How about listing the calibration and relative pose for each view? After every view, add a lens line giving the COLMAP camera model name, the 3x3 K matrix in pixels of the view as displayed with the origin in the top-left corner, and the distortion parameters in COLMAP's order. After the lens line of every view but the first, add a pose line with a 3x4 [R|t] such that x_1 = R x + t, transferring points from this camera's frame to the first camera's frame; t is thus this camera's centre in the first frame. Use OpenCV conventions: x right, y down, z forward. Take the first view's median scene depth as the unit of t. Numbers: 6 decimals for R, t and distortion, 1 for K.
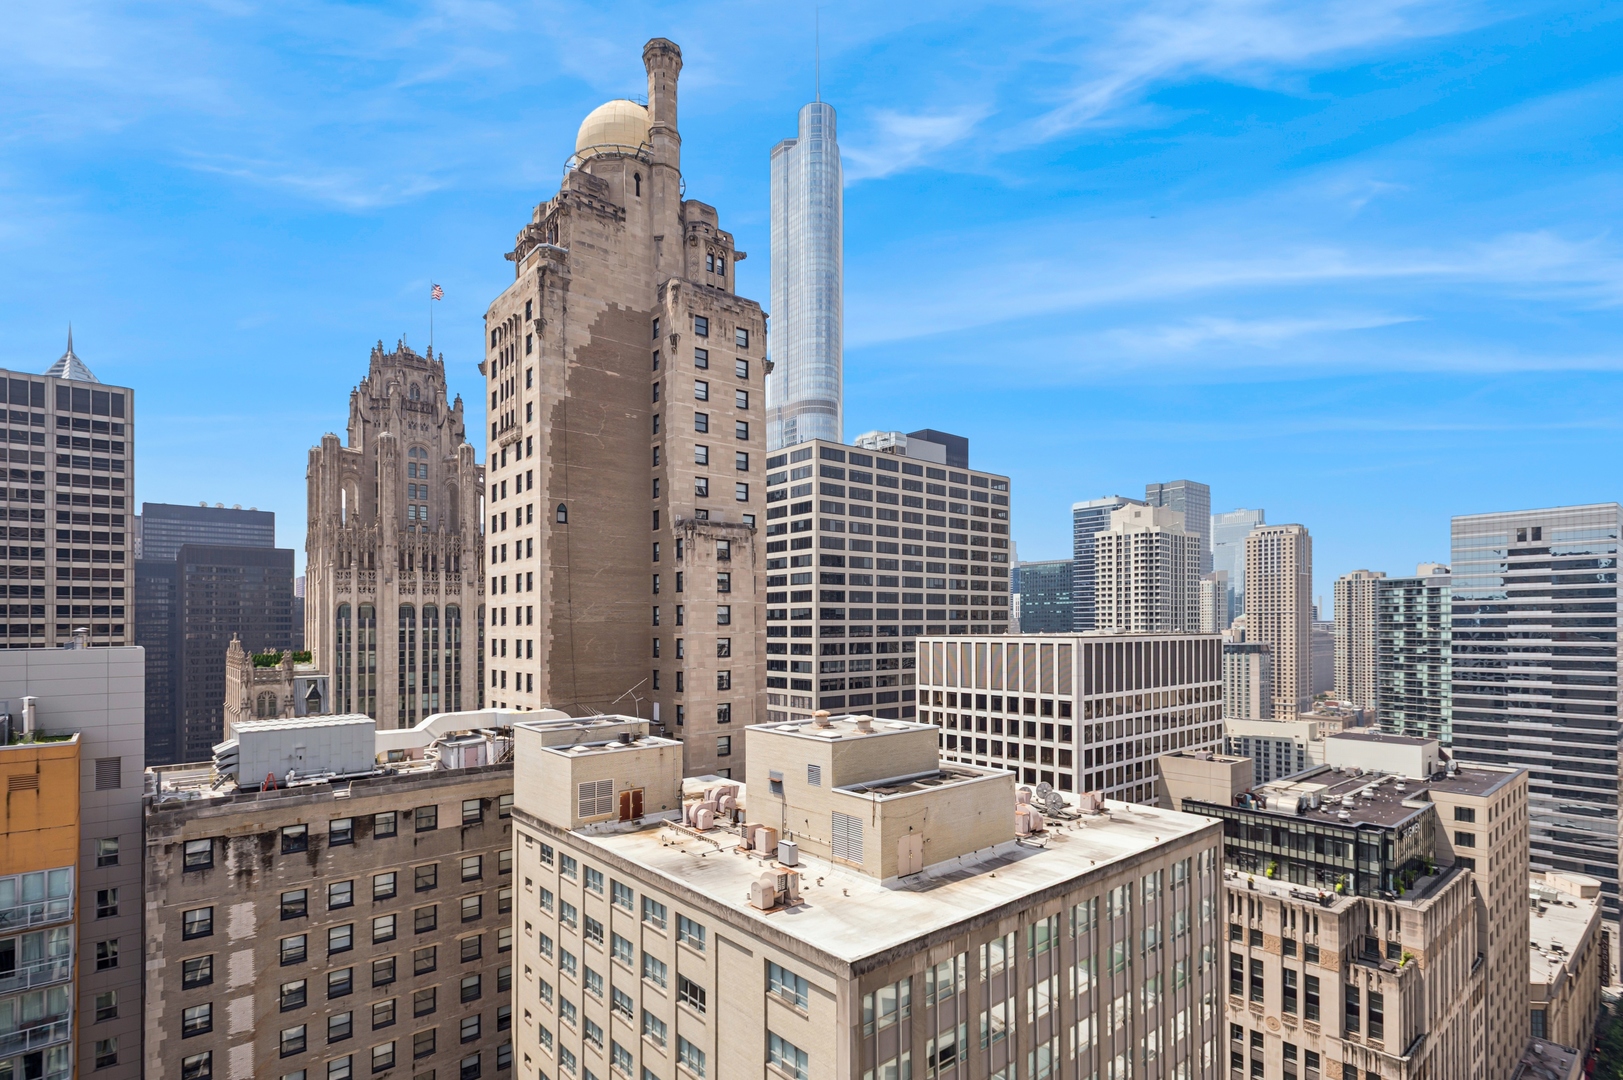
lens RADIAL K [[802.4, 0, 812.8], [0, 802.4, 627.6], [0, 0, 1]] dist [0.000552, 0.000454]
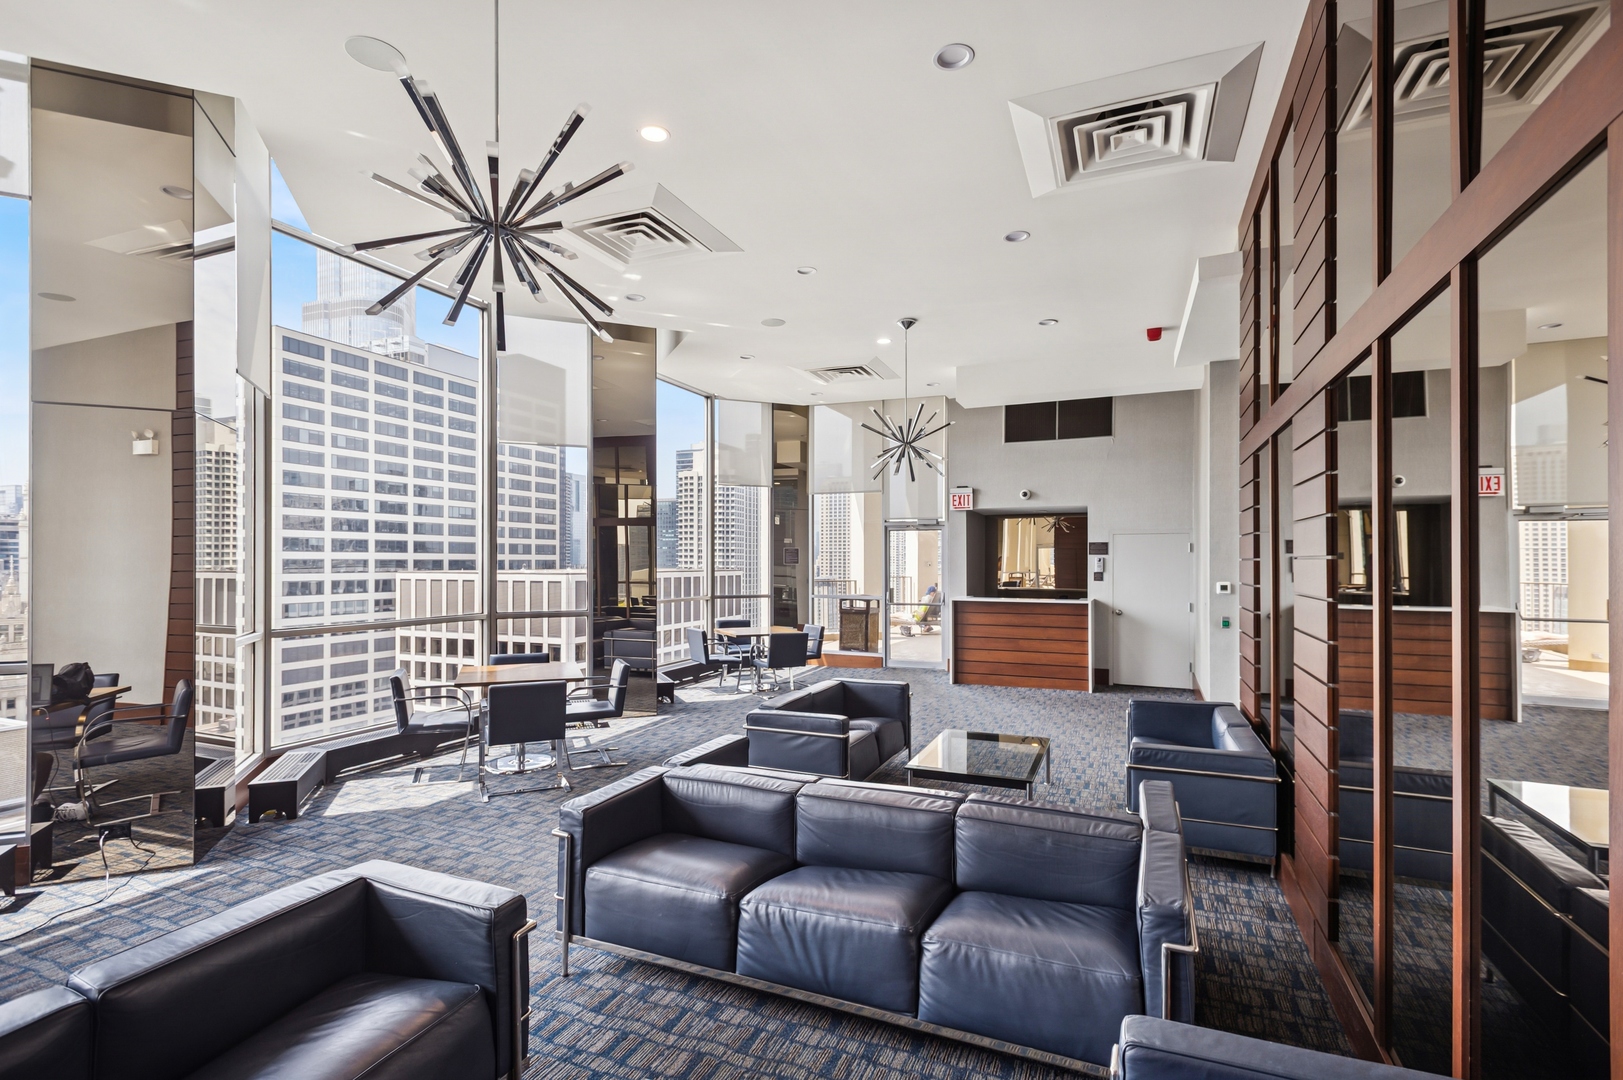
lens RADIAL K [[771.6, 0, 813.6], [0, 771.6, 574.5], [0, 0, 1]] dist [0.002967, 0.000290]
pose [[0.890242, -0.001691, 0.455485, 0.112608], [-0.005244, 0.999889, 0.013961, -0.000767], [-0.455458, -0.014817, 0.890134, 0.058859]]
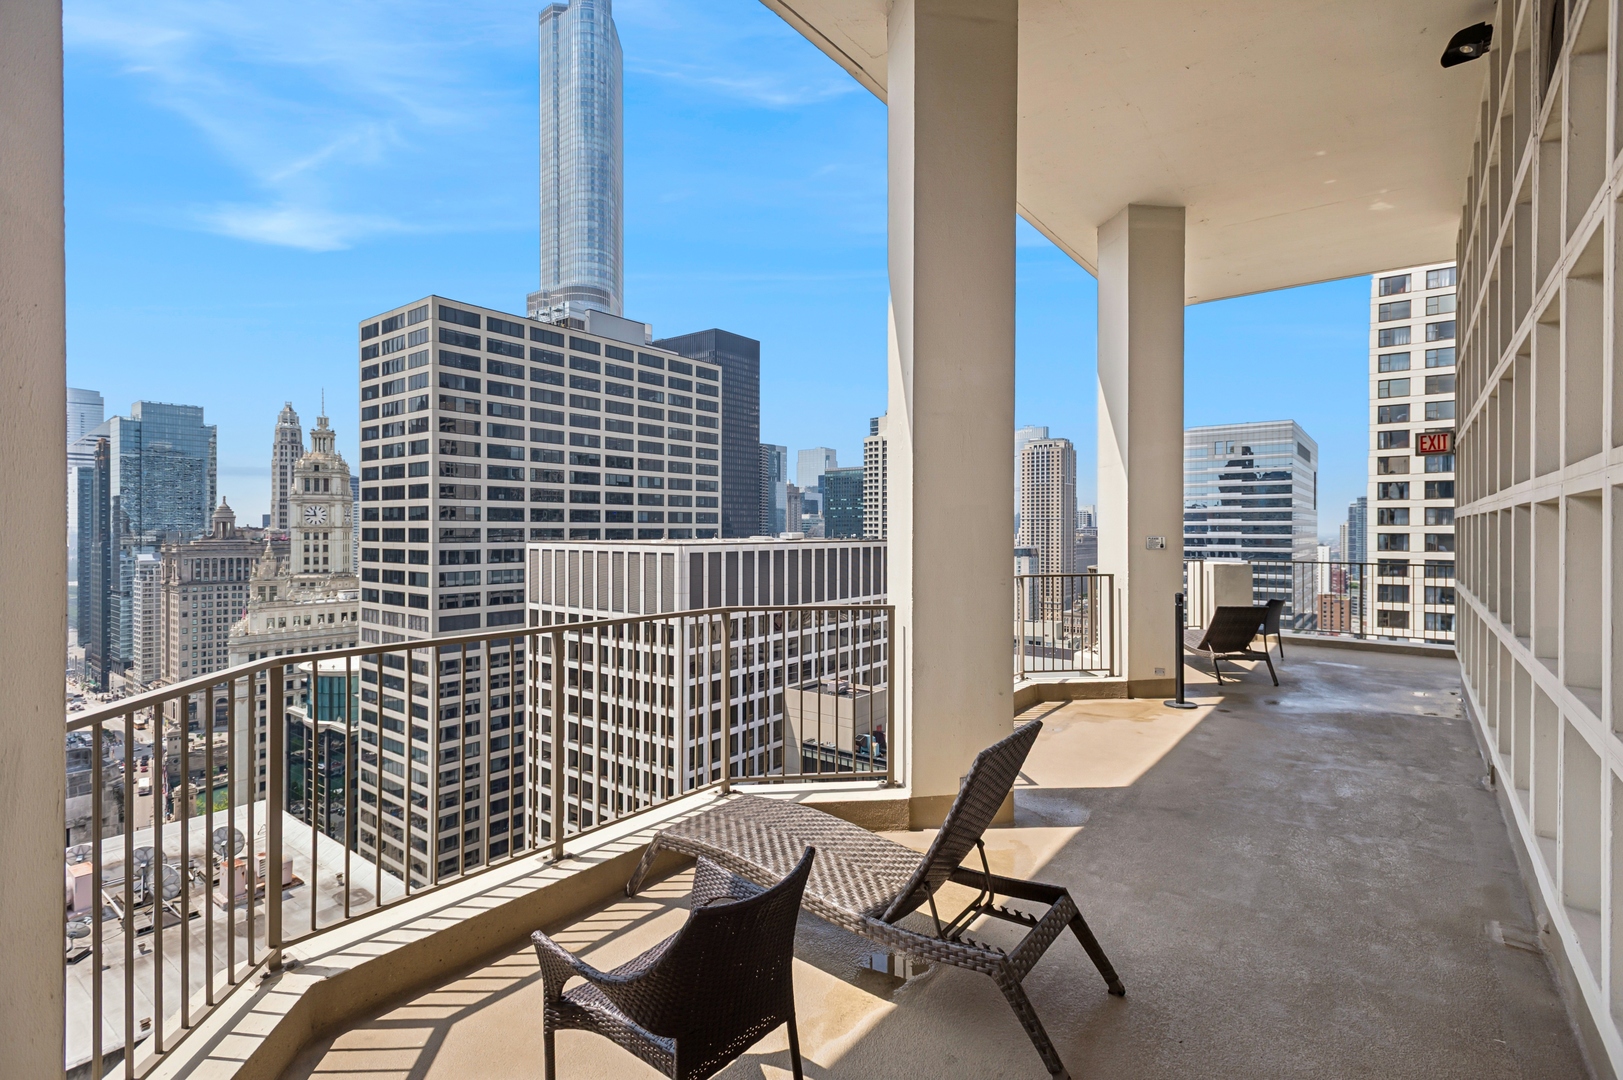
lens RADIAL K [[777.5, 0, 811.5], [0, 777.5, 540.0], [0, 0, 1]] dist [0.001036, 0.000371]
pose [[0.977299, 0.003445, 0.211837, 0.182488], [-0.005983, 0.999918, 0.011342, -0.001520], [-0.211781, -0.012352, 0.977239, 0.137001]]
